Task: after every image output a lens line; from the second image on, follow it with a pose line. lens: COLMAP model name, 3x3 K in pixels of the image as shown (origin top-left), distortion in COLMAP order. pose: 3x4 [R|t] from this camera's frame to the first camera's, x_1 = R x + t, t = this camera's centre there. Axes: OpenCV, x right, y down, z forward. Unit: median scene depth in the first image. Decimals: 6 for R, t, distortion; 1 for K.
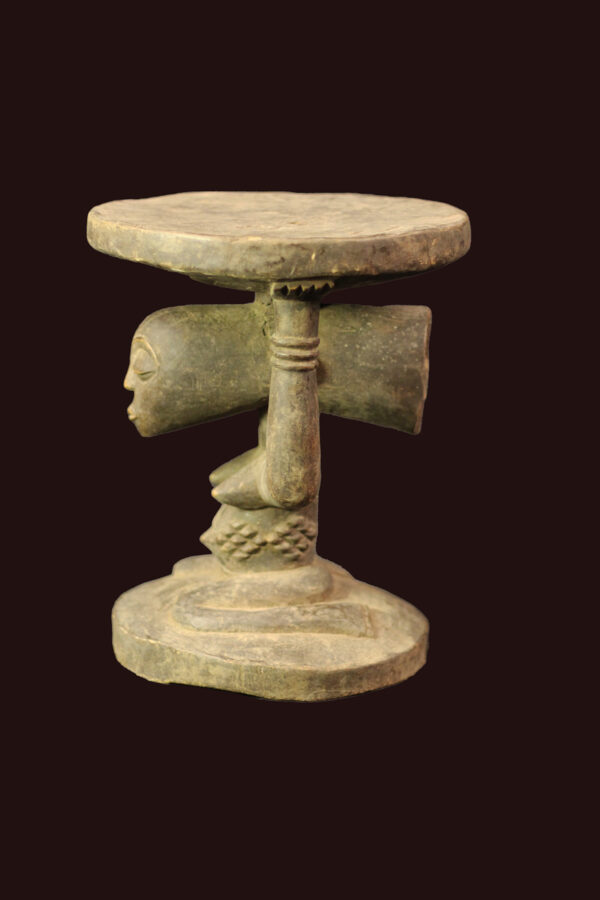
lens RADIAL K [[2131.3, 0, 300.0], [0, 2131.3, 450.0], [0, 0, 1]] dist [-0.024844, 0.012216]
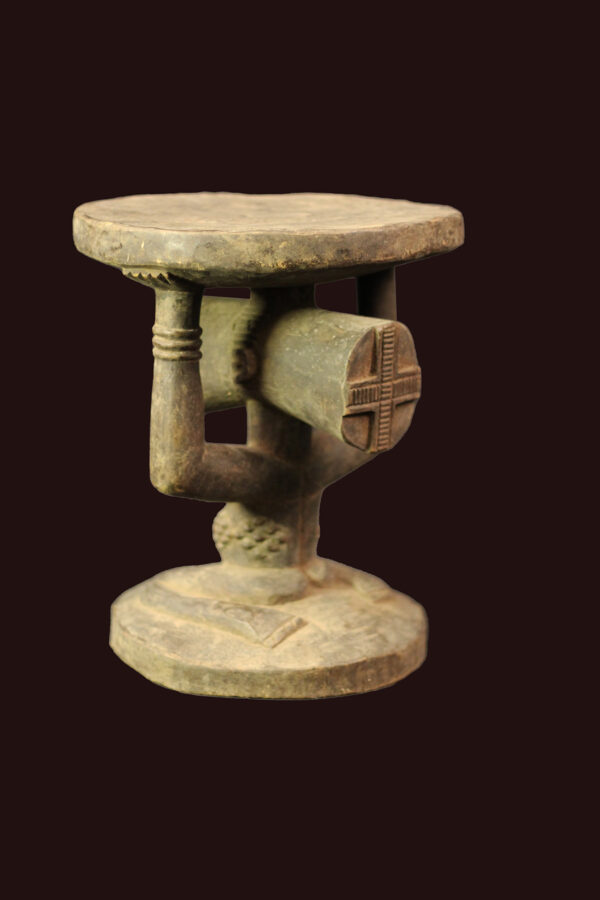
lens RADIAL K [[2131.3, 0, 300.0], [0, 2131.3, 450.0], [0, 0, 1]] dist [-0.024844, 0.012216]
pose [[0.703163, 0.144179, -0.696257, 0.733580], [-0.162940, 0.985841, 0.039590, -0.043812], [0.692107, 0.085610, 0.716700, 0.308281]]
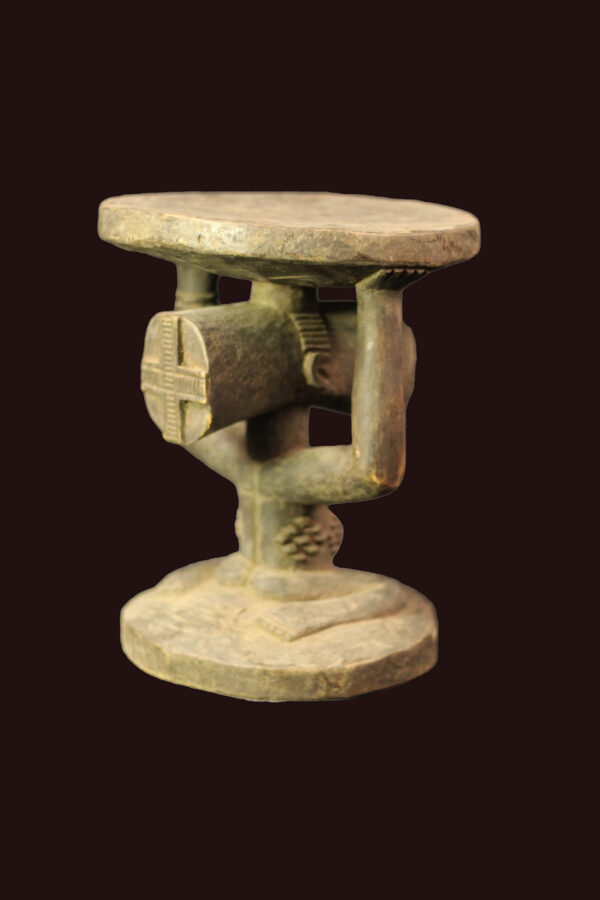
lens RADIAL K [[2131.3, 0, 300.0], [0, 2131.3, 450.0], [0, 0, 1]] dist [-0.024844, 0.012216]
pose [[-0.809250, 0.069372, -0.583353, 0.600592], [-0.179850, 0.916068, 0.358432, -0.379802], [0.559256, 0.394977, -0.728852, 1.830812]]
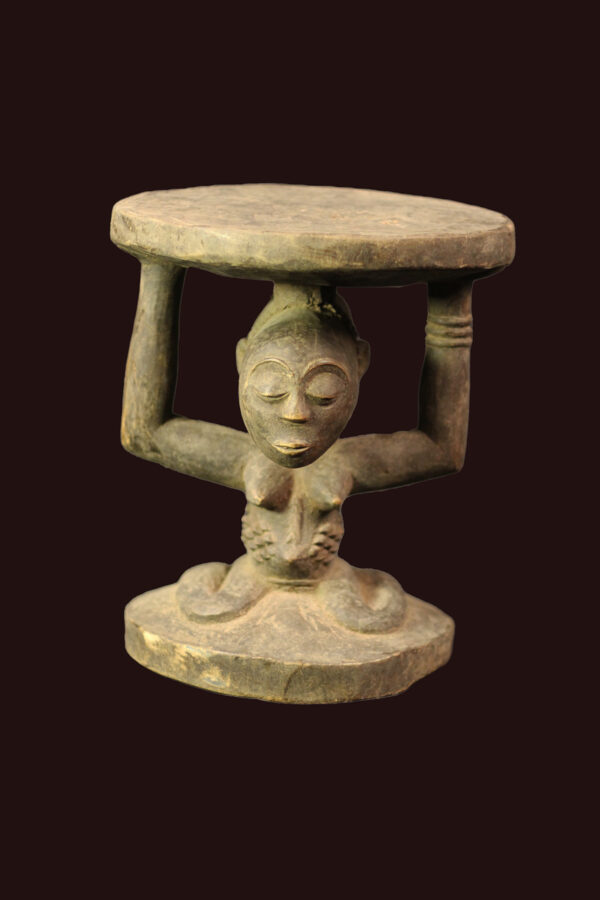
lens RADIAL K [[2131.3, 0, 300.0], [0, 2131.3, 450.0], [0, 0, 1]] dist [-0.024844, 0.012216]
pose [[0.068806, -0.239000, 0.968579, -1.026219], [0.179691, 0.957970, 0.223617, -0.234129], [-0.981314, 0.158659, 0.108860, 0.940522]]
